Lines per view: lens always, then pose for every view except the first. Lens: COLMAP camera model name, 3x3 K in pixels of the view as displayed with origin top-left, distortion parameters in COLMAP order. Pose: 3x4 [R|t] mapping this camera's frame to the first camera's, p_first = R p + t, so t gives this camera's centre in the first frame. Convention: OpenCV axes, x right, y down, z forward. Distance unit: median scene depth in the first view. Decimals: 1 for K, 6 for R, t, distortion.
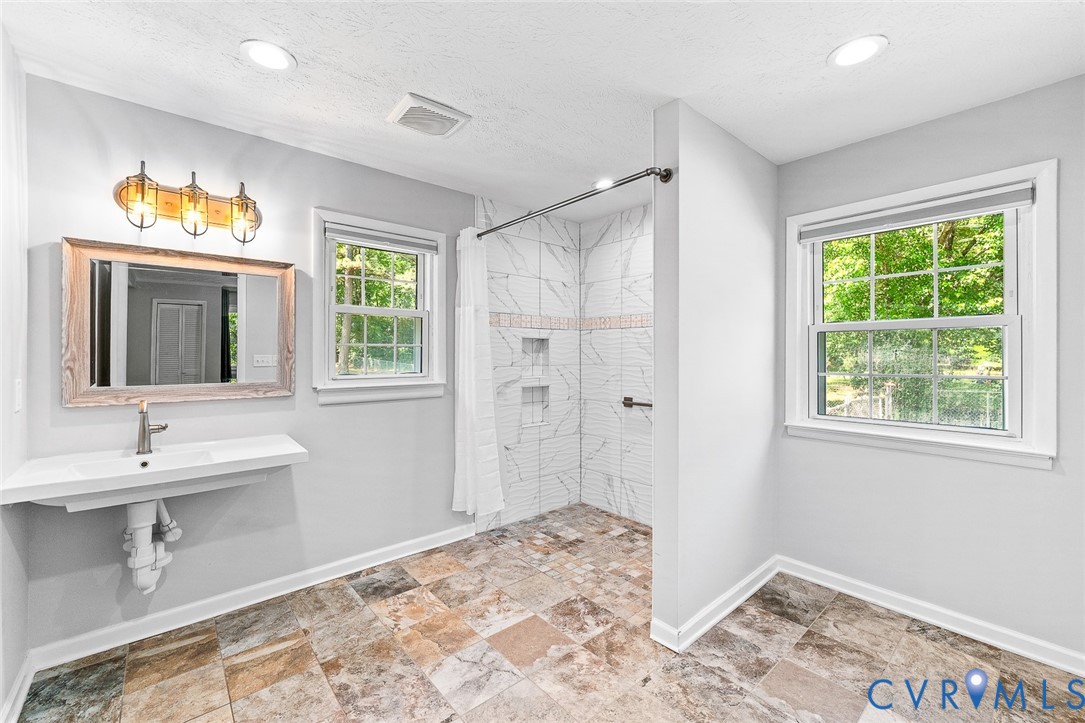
lens RADIAL K [[445.3, 0, 536.0], [0, 445.3, 354.0], [0, 0, 1]] dist [-0.008178, 0.002607]
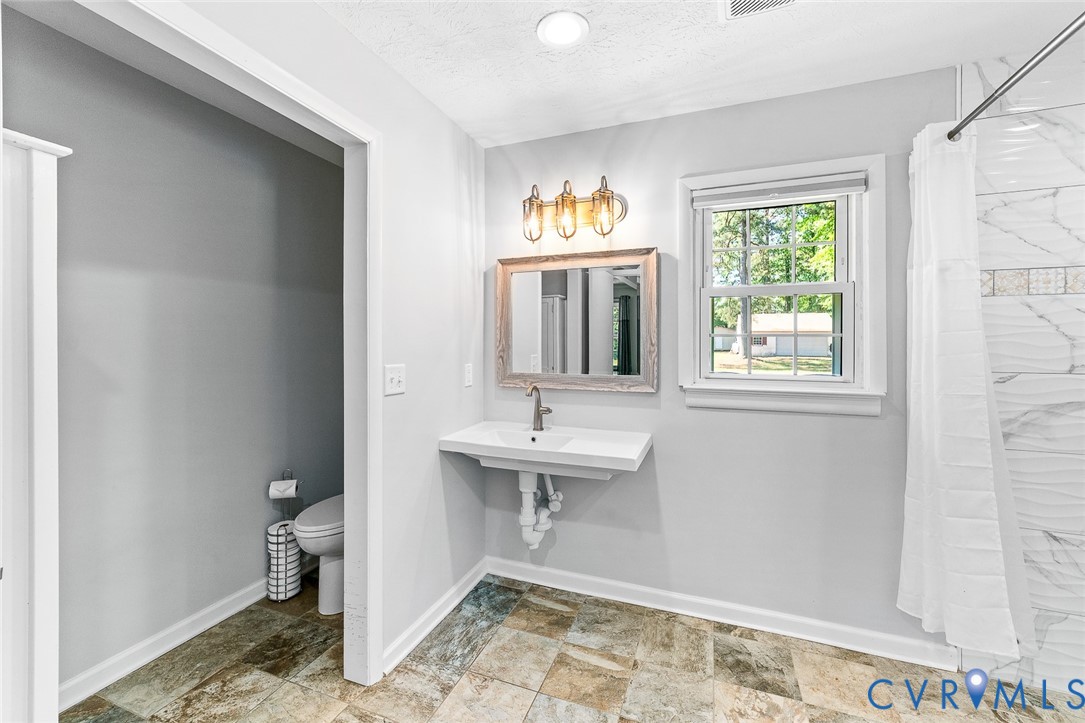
lens RADIAL K [[445.3, 0, 540.6], [0, 445.3, 343.1], [0, 0, 1]] dist [-0.008178, 0.002607]
pose [[0.469858, -0.000804, -0.882742, 0.155740], [-0.001712, 0.999997, -0.001822, -0.006383], [0.882740, 0.002367, 0.469855, 0.393690]]
